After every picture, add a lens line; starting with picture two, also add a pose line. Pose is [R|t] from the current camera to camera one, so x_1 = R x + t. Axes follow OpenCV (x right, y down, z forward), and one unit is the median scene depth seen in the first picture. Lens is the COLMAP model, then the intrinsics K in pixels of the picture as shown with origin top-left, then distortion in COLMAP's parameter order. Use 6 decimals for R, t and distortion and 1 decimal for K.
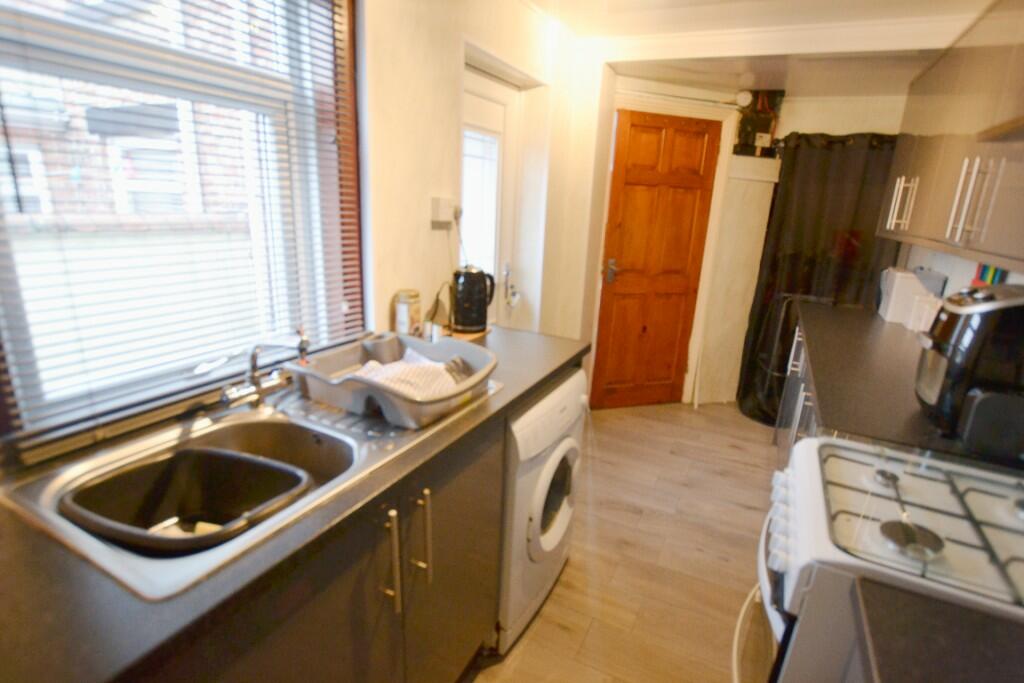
lens RADIAL K [[510.1, 0, 513.7], [0, 510.1, 346.2], [0, 0, 1]] dist [-0.027356, 0.002604]
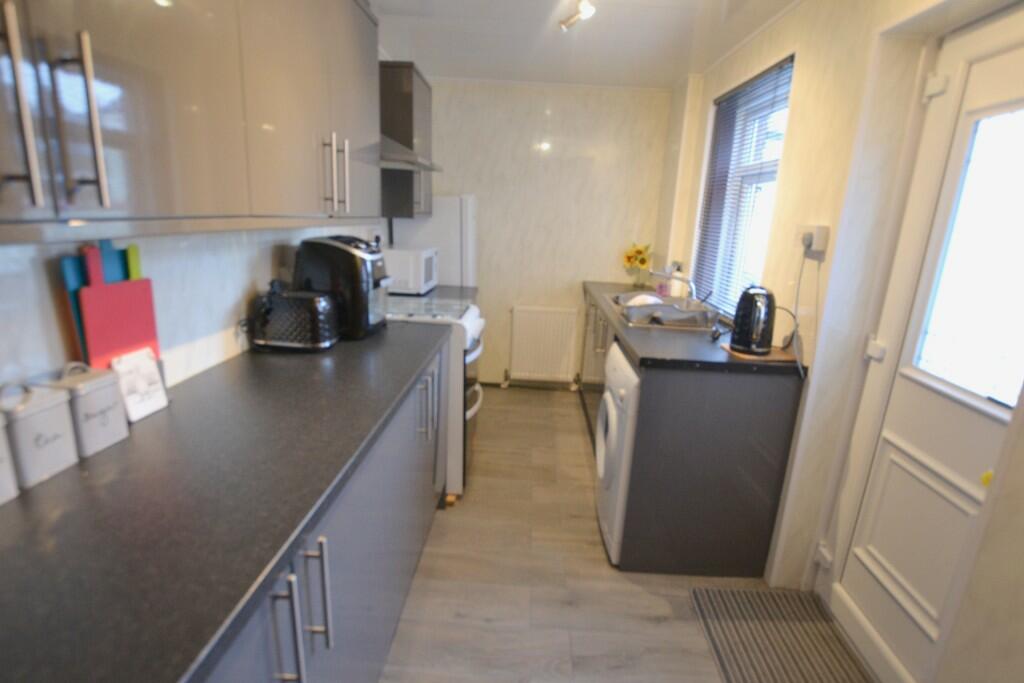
lens RADIAL K [[510.1, 0, 513.7], [0, 510.1, 346.2], [0, 0, 1]] dist [-0.027356, 0.002604]
pose [[-0.903505, 0.010481, -0.428450, 0.687010], [-0.209912, 0.860759, 0.463715, -0.371209], [0.373652, 0.508905, -0.775499, 1.446445]]
